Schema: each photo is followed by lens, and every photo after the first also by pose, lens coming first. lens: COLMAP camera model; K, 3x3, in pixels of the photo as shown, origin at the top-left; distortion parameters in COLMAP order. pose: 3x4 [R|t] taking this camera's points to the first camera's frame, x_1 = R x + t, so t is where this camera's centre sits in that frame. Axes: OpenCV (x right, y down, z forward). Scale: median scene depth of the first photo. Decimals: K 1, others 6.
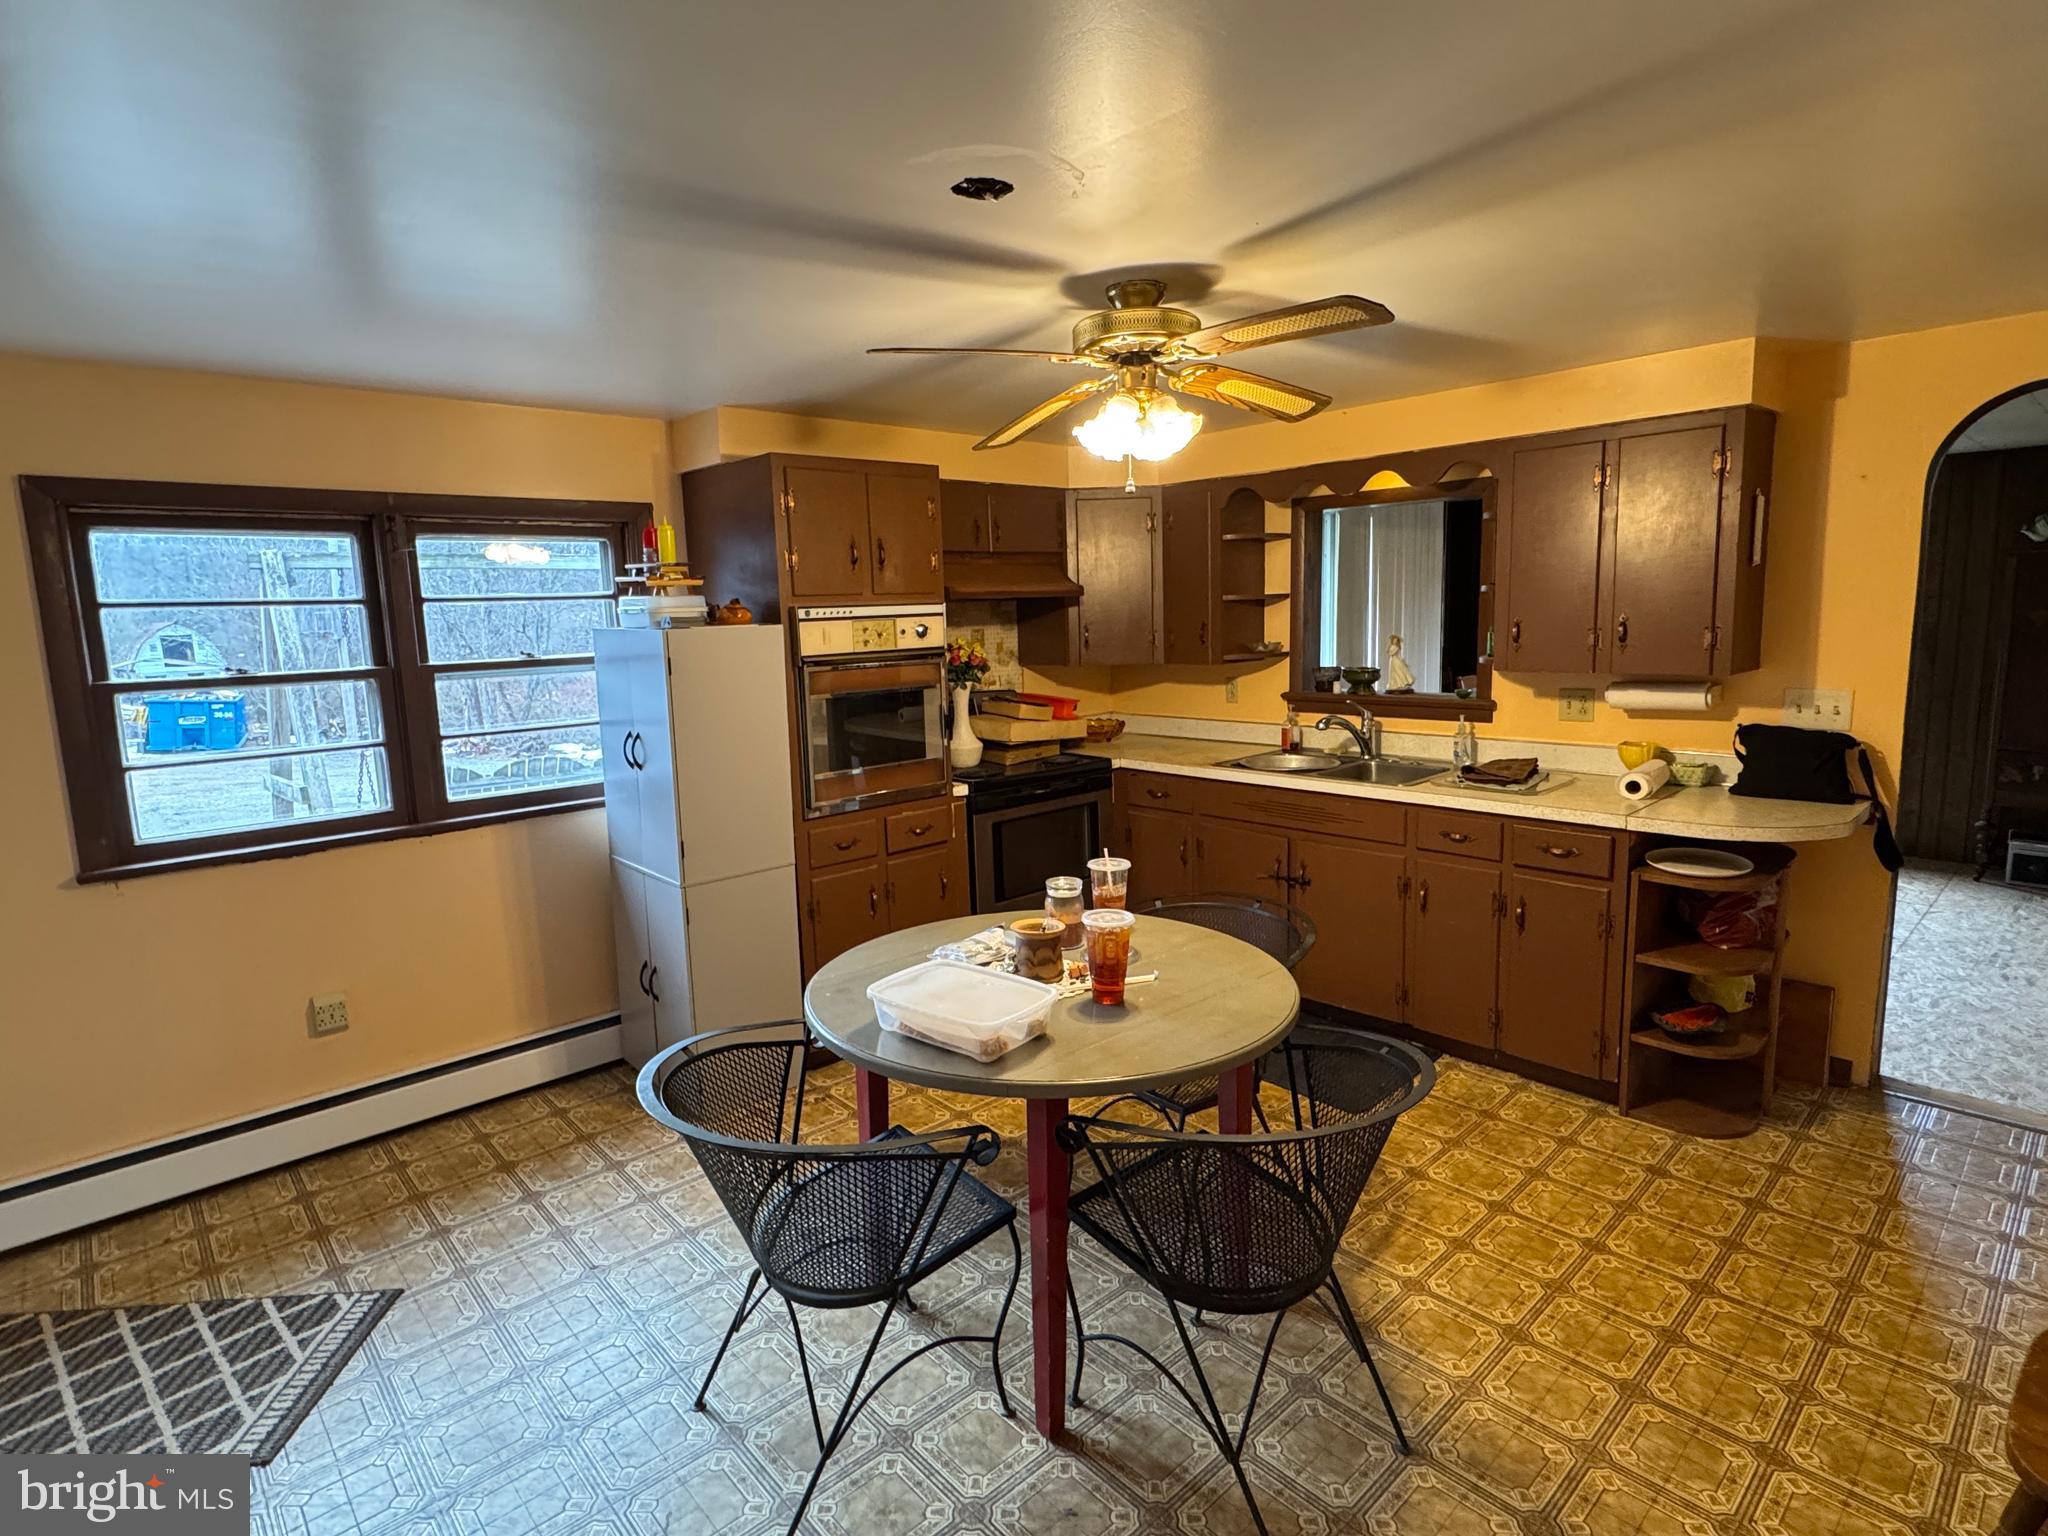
lens RADIAL K [[1056.7, 0, 1024.3], [0, 1056.7, 754.4], [0, 0, 1]] dist [-0.004130, 0.001191]
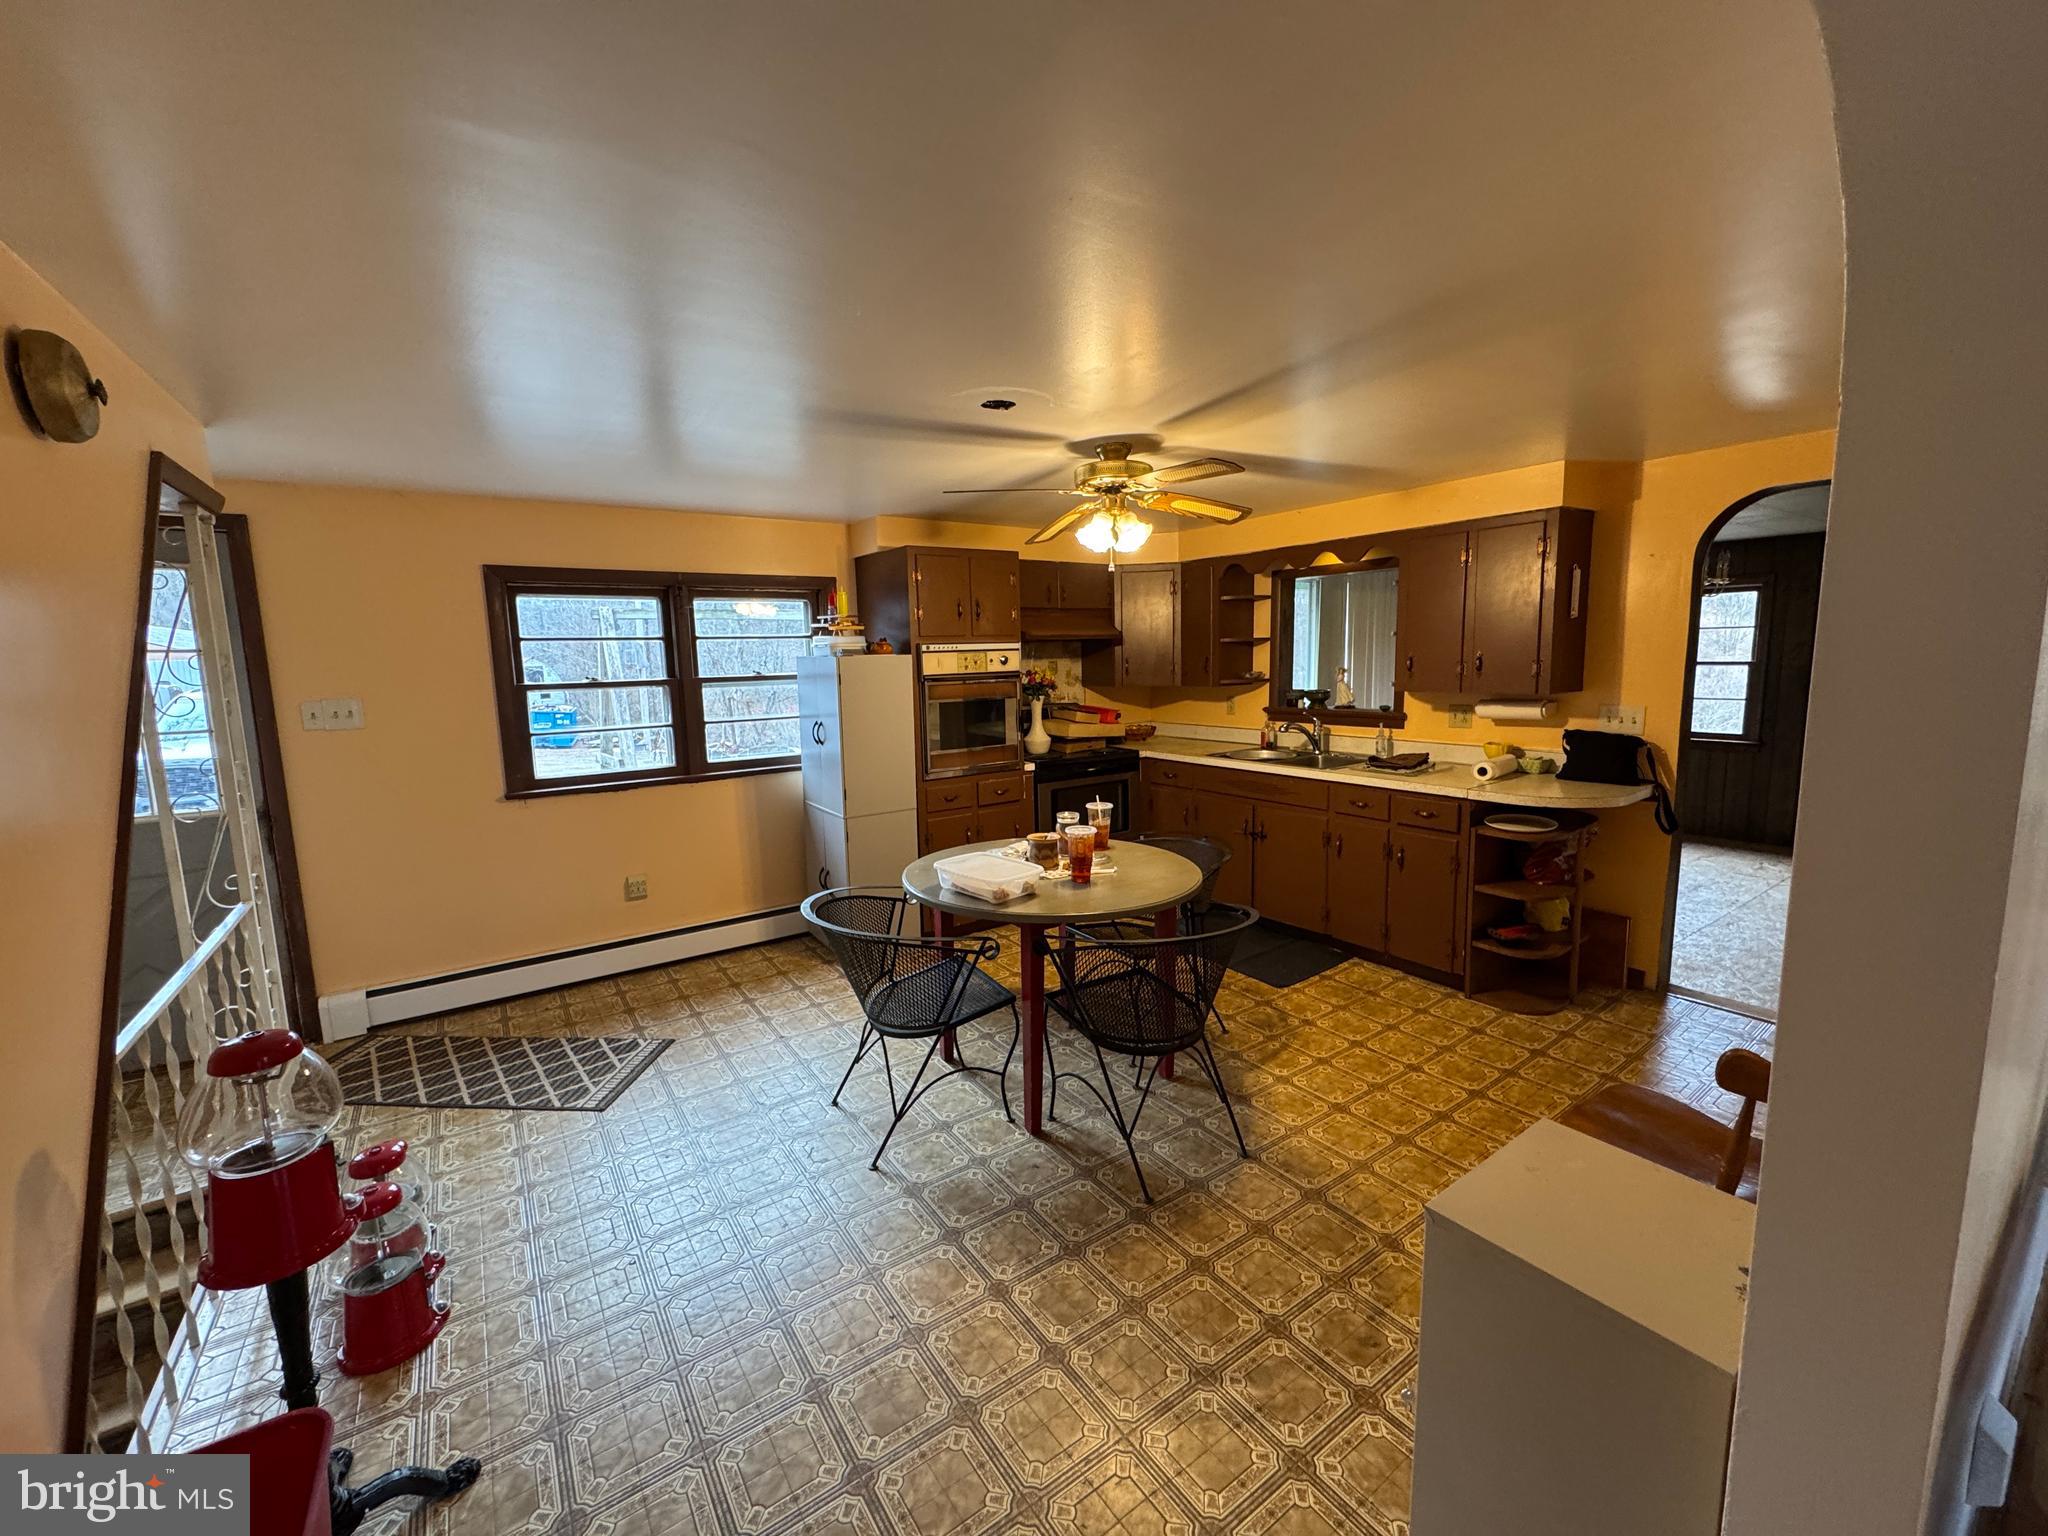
lens RADIAL K [[820.9, 0, 1025.5], [0, 820.9, 756.9], [0, 0, 1]] dist [-0.001822, -0.000079]
pose [[0.990884, 0.023676, -0.132624, 0.104419], [-0.024954, 0.999657, -0.007984, 0.034559], [0.132390, 0.011221, 0.991134, -0.185088]]
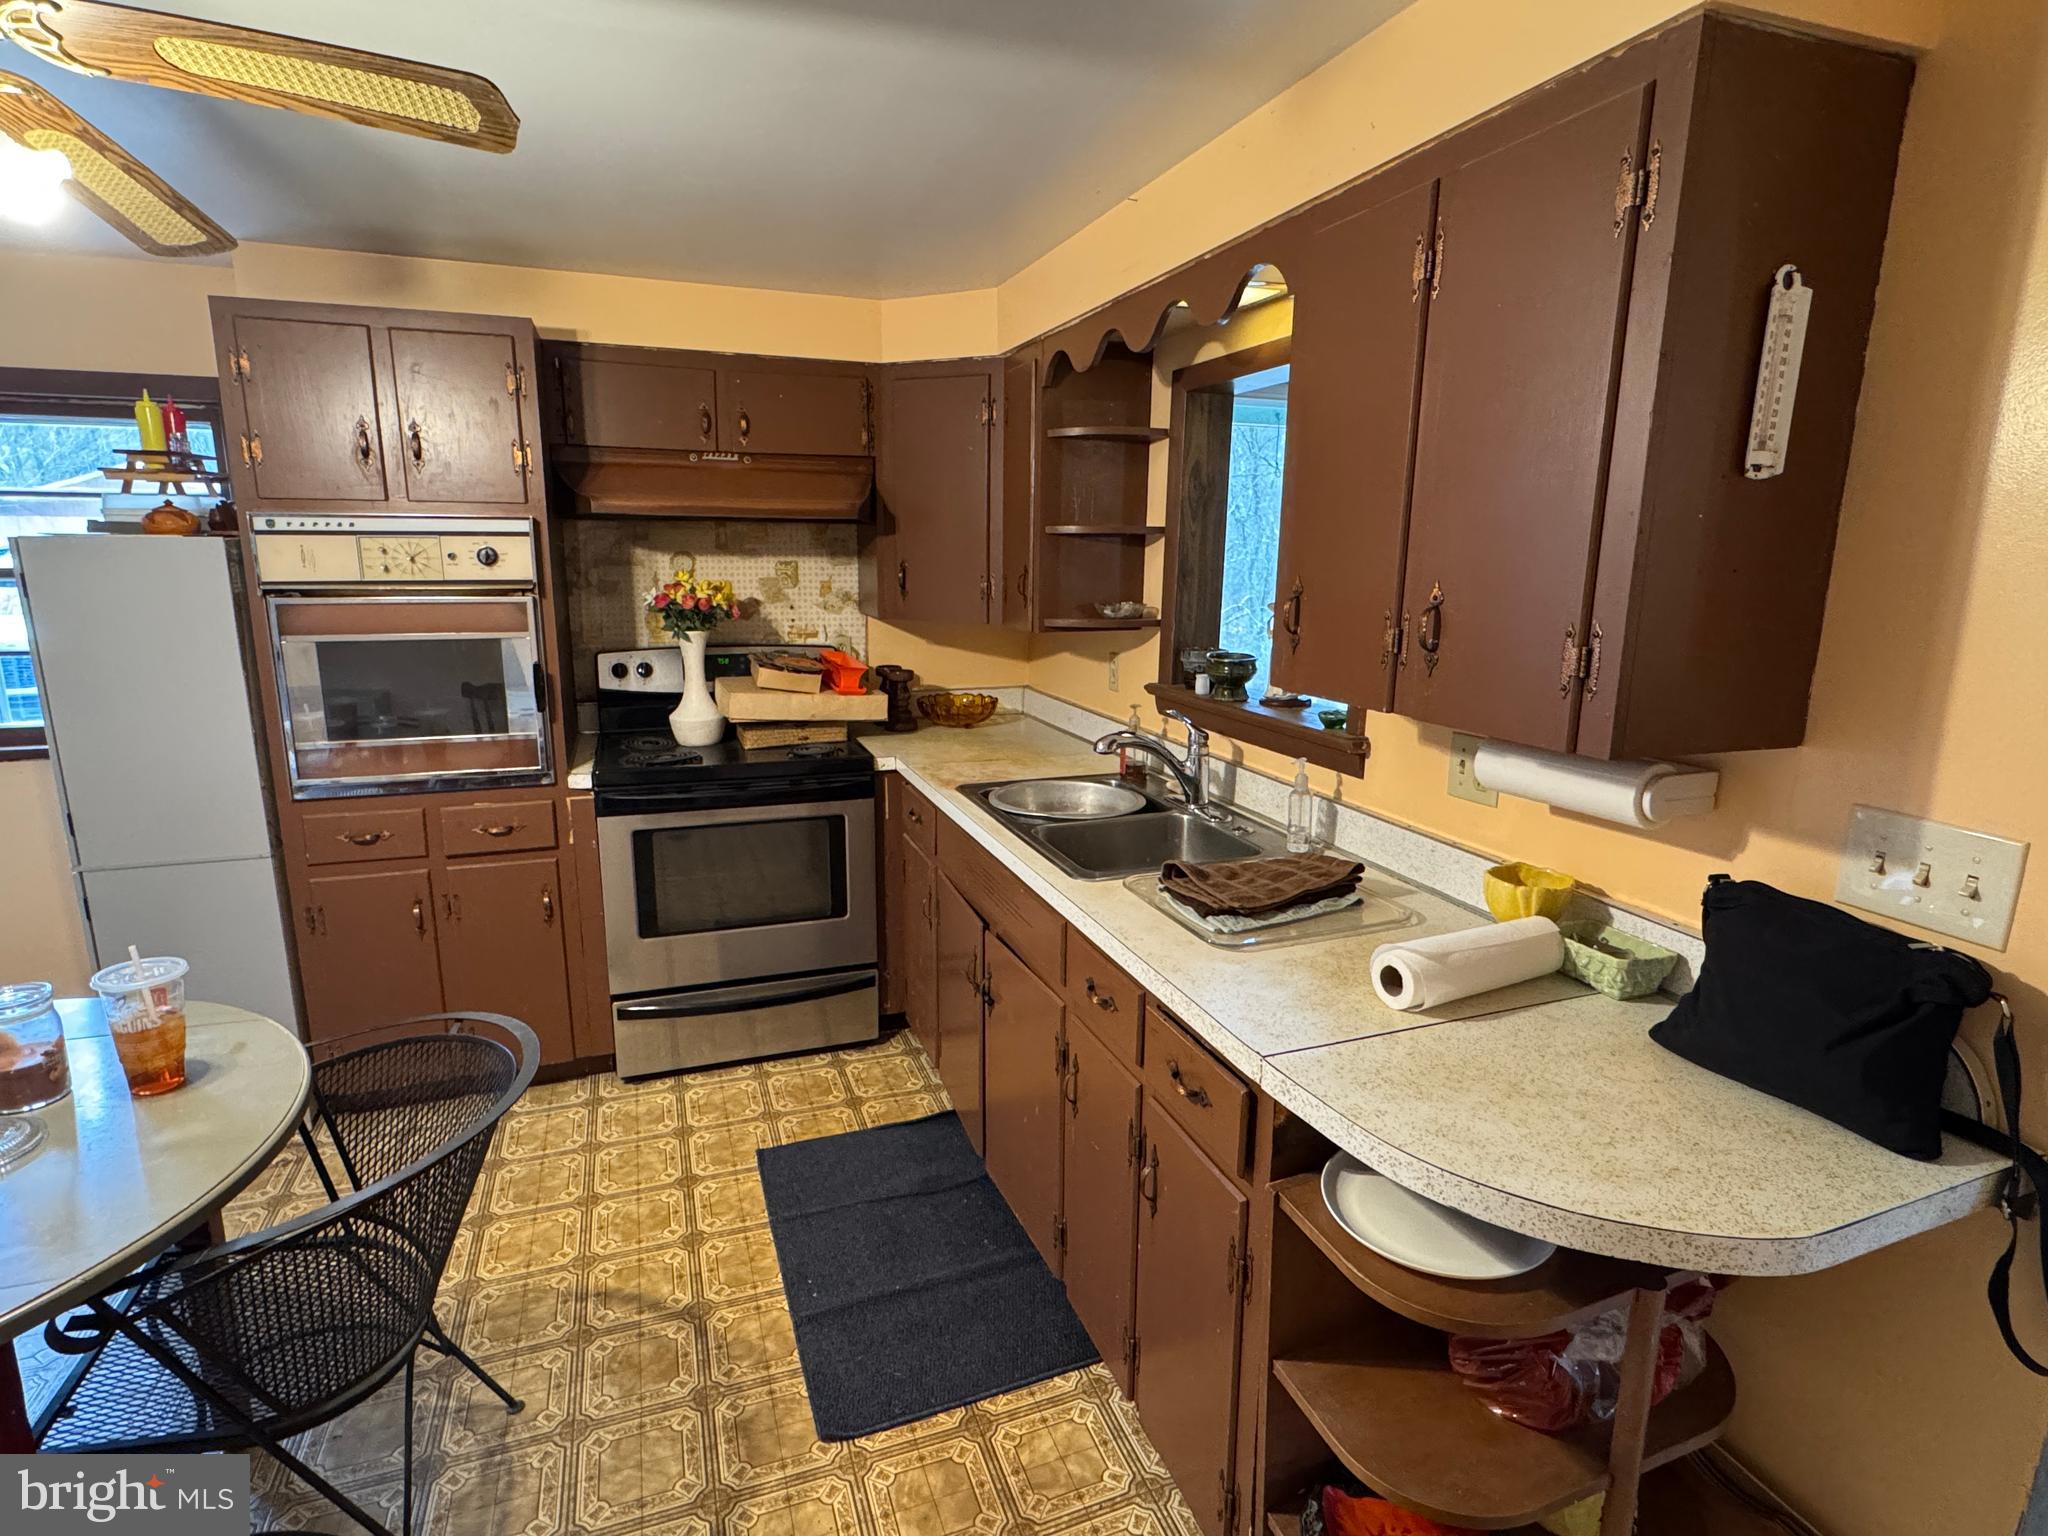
lens RADIAL K [[1056.7, 0, 1009.8], [0, 1056.7, 767.7], [0, 0, 1]] dist [-0.004130, 0.001191]
pose [[0.926333, 0.118424, -0.357607, 0.558560], [-0.091062, 0.991543, 0.092472, -0.082131], [0.365533, -0.053096, 0.929283, 0.515148]]
